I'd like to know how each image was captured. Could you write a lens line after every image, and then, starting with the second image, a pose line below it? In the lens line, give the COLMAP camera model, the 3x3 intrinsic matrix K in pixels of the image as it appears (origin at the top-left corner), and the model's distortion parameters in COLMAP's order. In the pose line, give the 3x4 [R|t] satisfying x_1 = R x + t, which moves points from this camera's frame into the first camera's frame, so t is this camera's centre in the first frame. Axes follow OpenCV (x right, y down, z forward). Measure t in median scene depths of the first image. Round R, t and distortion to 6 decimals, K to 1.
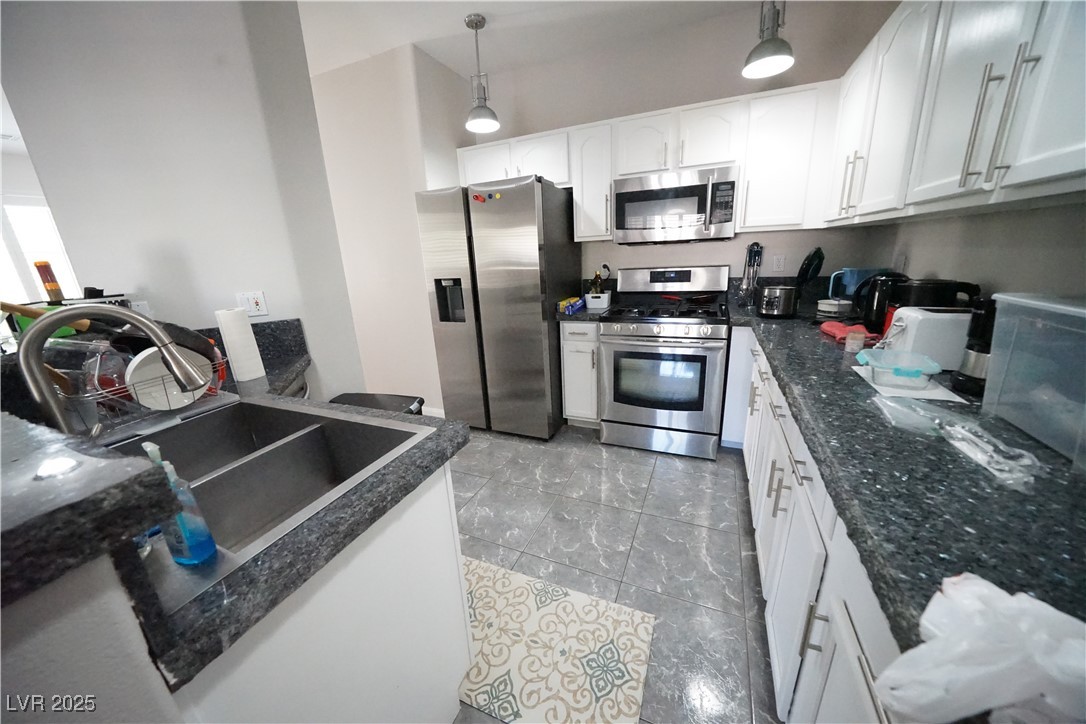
lens RADIAL K [[372.5, 0, 540.2], [0, 372.5, 363.7], [0, 0, 1]] dist [-0.025299, 0.000109]
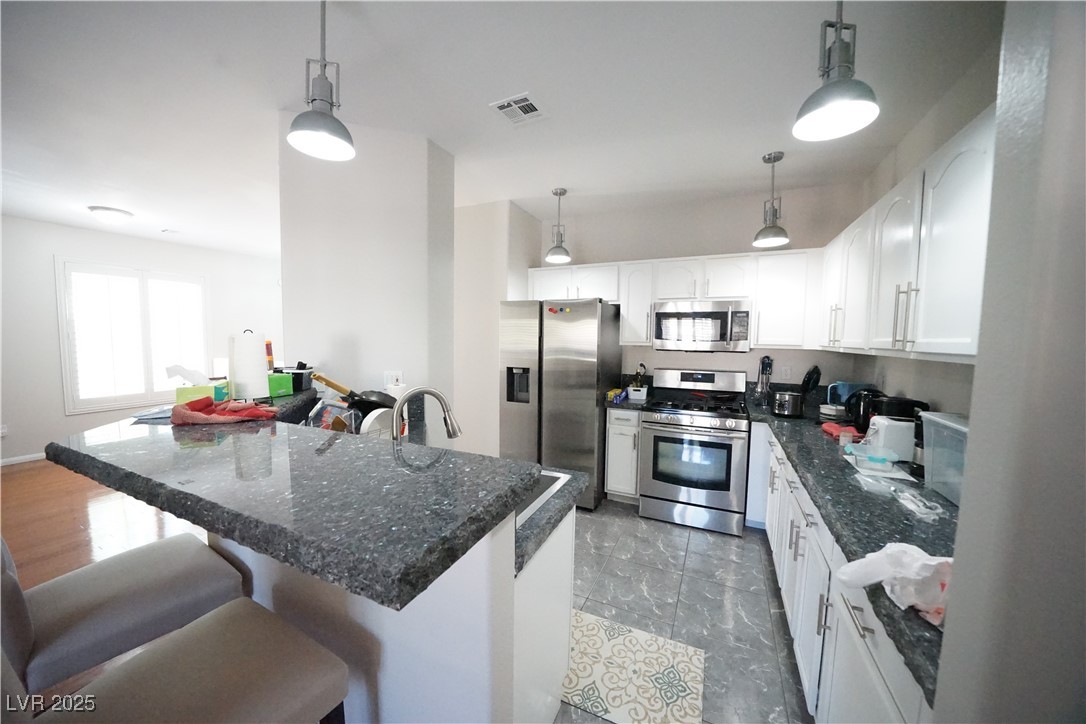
lens RADIAL K [[372.5, 0, 540.2], [0, 372.5, 363.7], [0, 0, 1]] dist [-0.025299, 0.000109]
pose [[0.997501, 0.065582, -0.026269, -0.226731], [-0.069710, 0.974067, -0.215251, 0.035241], [0.011471, 0.216545, 0.976205, -0.350533]]
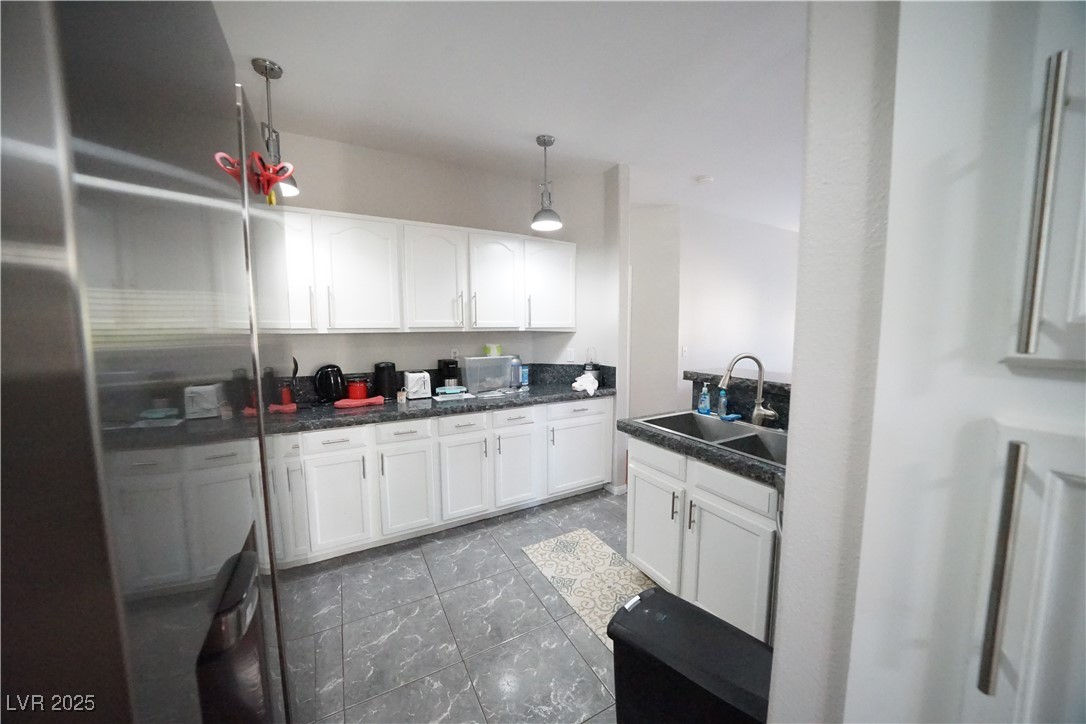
lens RADIAL K [[372.5, 0, 540.2], [0, 372.5, 363.7], [0, 0, 1]] dist [-0.025299, 0.000109]
pose [[-0.792158, -0.006724, 0.610279, -0.665965], [0.215105, 0.932698, 0.289488, -0.498147], [-0.571153, 0.360595, -0.737398, 1.579240]]
